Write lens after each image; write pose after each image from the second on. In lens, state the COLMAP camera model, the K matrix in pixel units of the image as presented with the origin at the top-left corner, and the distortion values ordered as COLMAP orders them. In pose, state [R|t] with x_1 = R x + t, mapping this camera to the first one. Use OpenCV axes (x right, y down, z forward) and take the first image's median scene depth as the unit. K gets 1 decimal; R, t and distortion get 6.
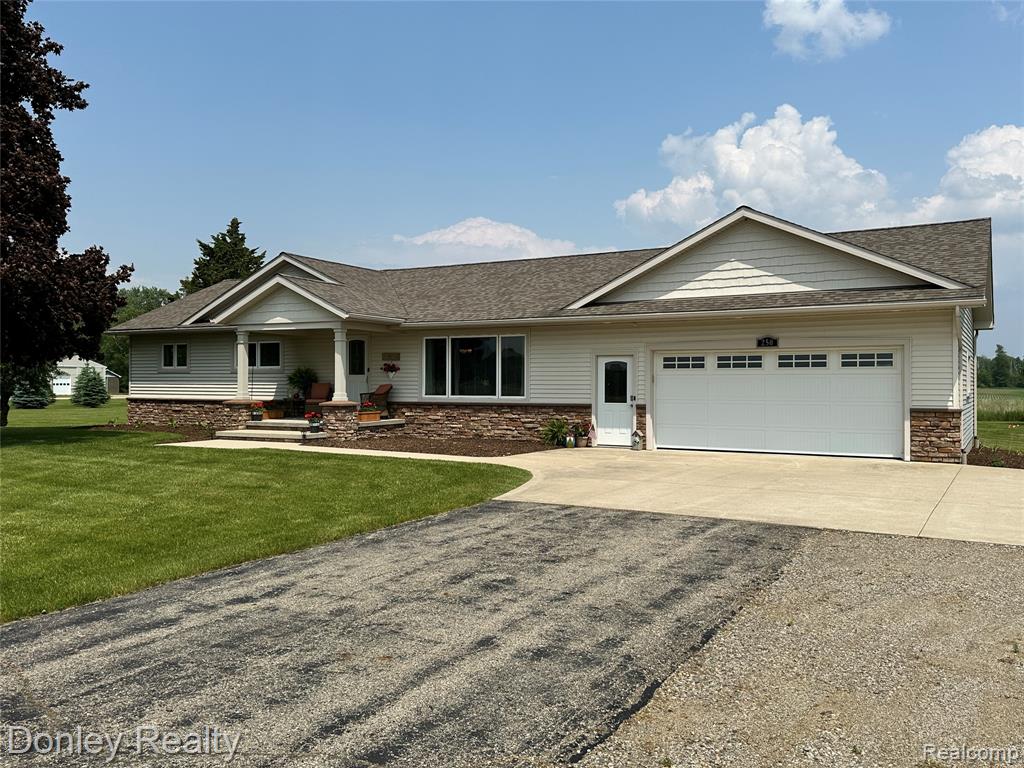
lens RADIAL K [[859.0, 0, 512.0], [0, 859.0, 383.4], [0, 0, 1]] dist [0.130074, -0.185005]
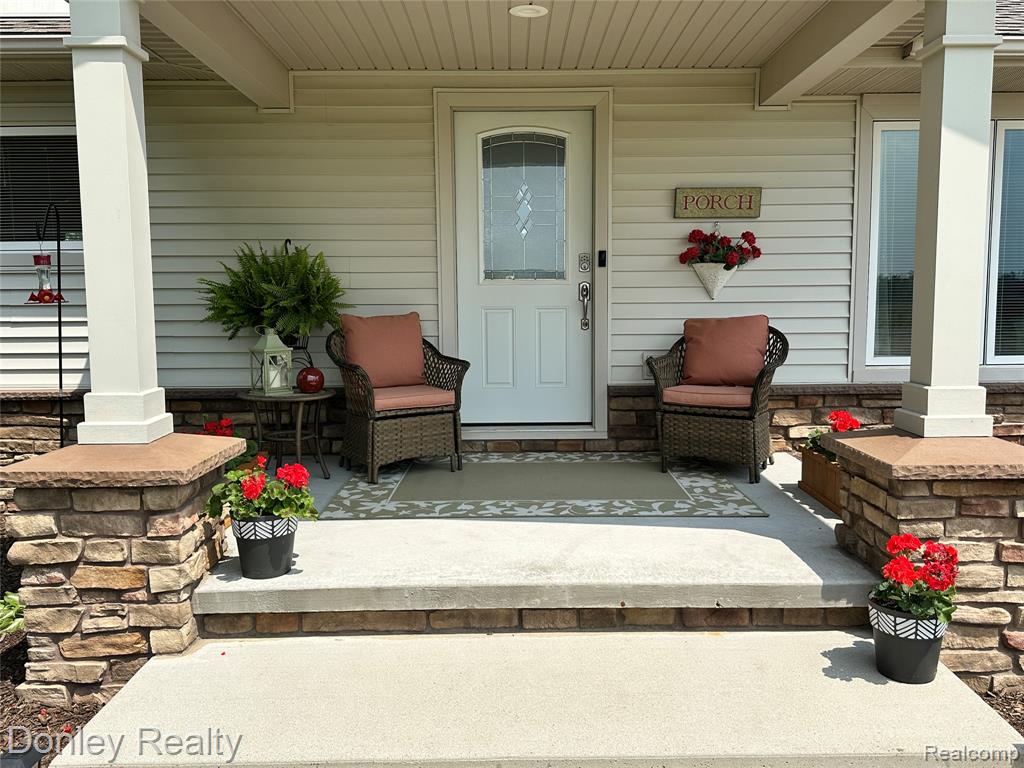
lens RADIAL K [[859.0, 0, 510.5], [0, 859.0, 383.2], [0, 0, 1]] dist [0.130074, -0.185005]
pose [[0.870009, -0.055177, 0.489939, -0.321498], [0.007304, 0.995051, 0.099093, -0.005221], [-0.492983, -0.082633, 0.866106, 0.823833]]
